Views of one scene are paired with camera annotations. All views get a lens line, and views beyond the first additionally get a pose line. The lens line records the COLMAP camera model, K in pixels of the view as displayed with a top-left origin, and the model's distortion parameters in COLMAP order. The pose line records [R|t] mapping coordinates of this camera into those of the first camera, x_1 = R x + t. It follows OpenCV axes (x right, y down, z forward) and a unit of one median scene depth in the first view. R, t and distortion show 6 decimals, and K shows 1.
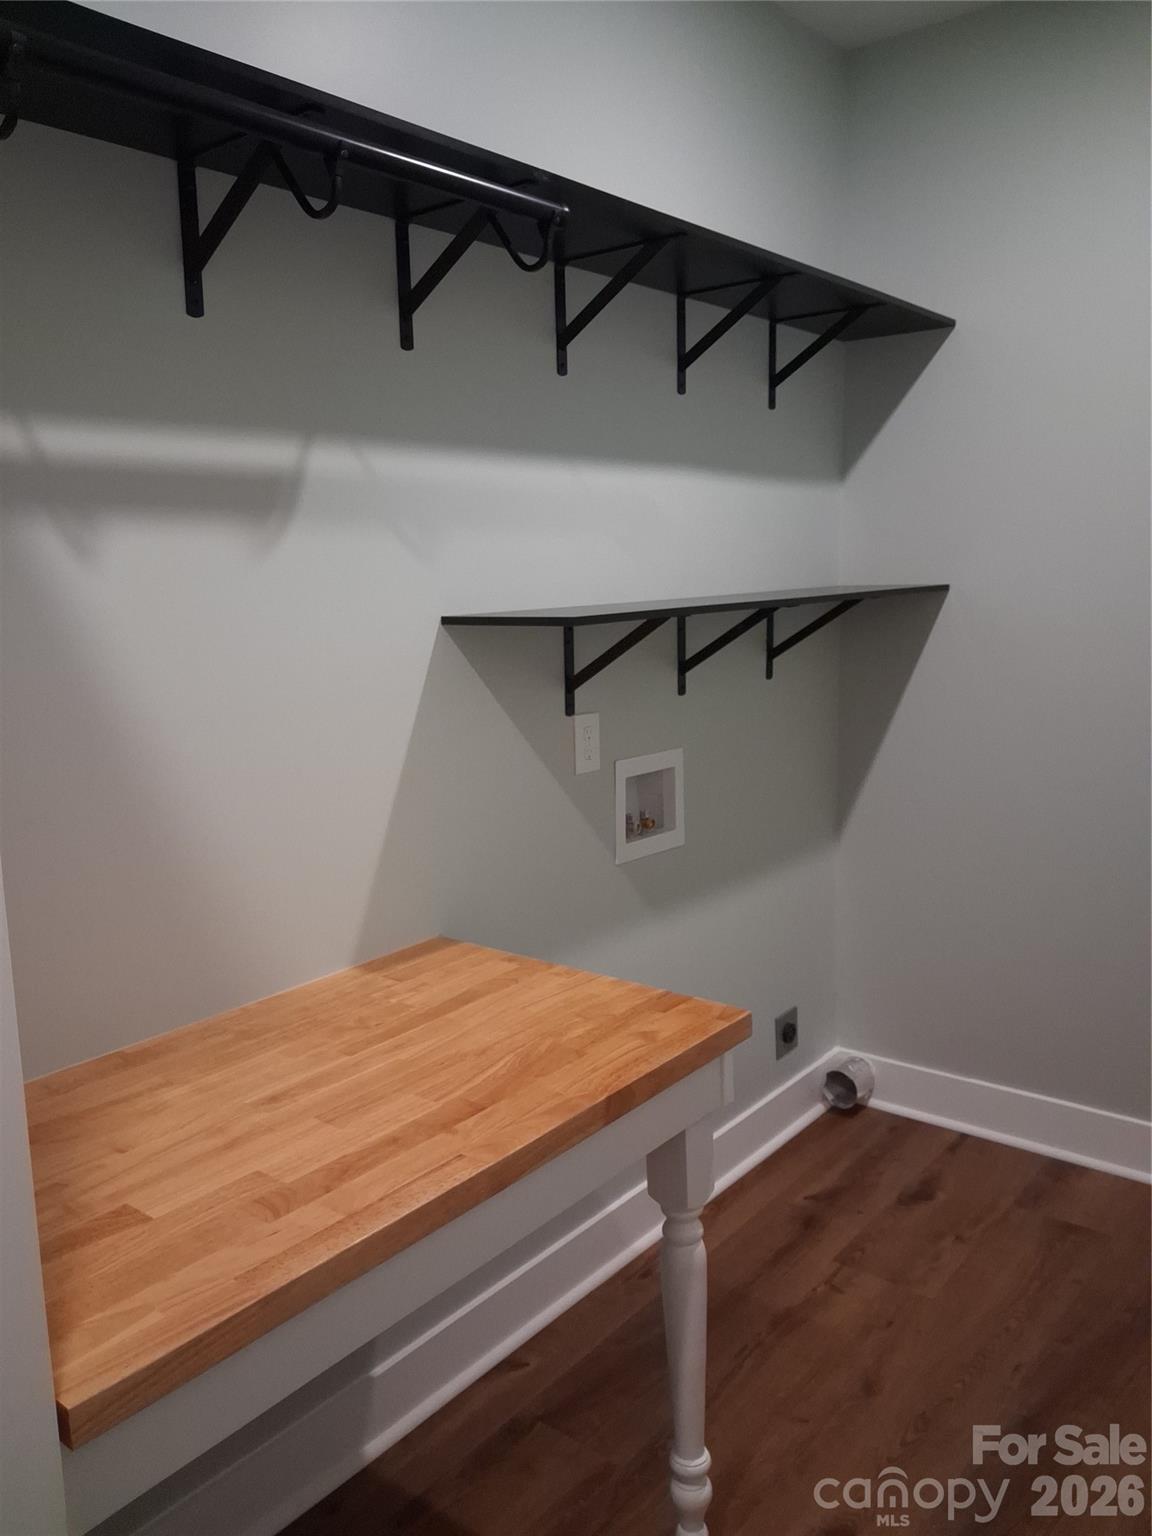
lens RADIAL K [[1236.6, 0, 576.0], [0, 1236.6, 768.0], [0, 0, 1]] dist [0.059174, -0.006935]
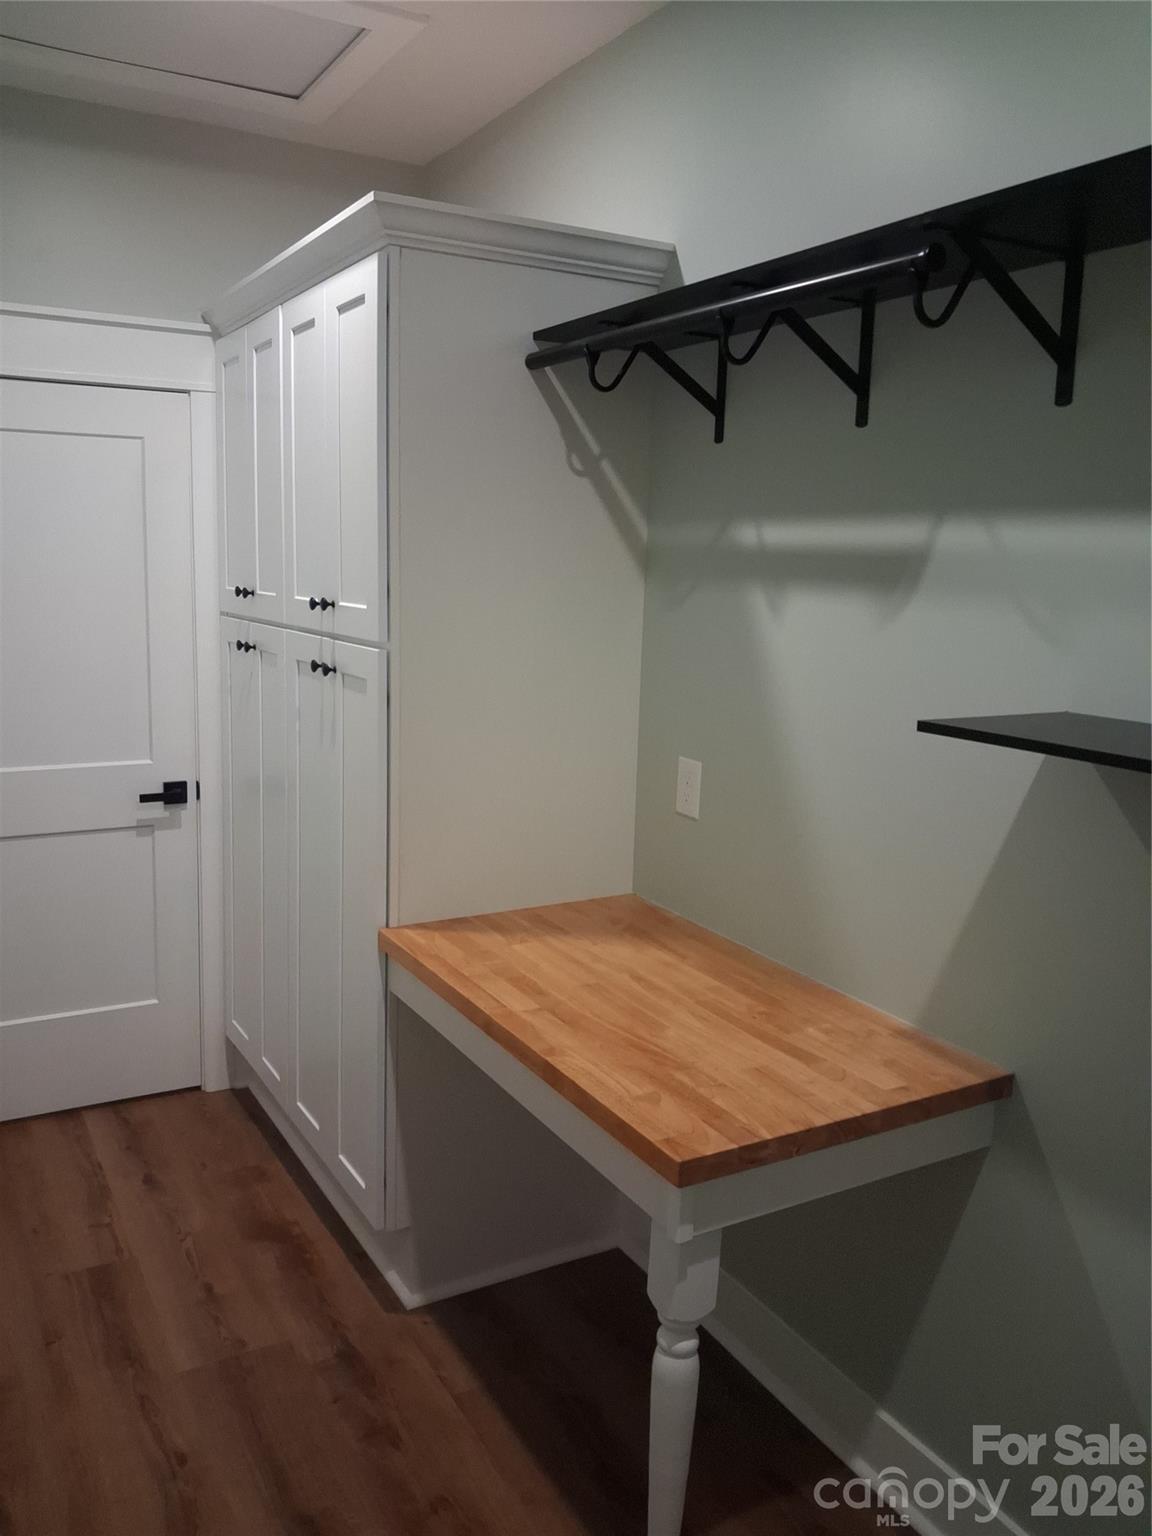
lens RADIAL K [[1236.6, 0, 576.0], [0, 1236.6, 768.0], [0, 0, 1]] dist [0.059174, -0.006935]
pose [[-0.370141, 0.155887, -0.915803, 1.056521], [-0.198950, 0.949646, 0.242058, -0.300479], [0.907422, 0.271794, -0.320489, 1.307872]]
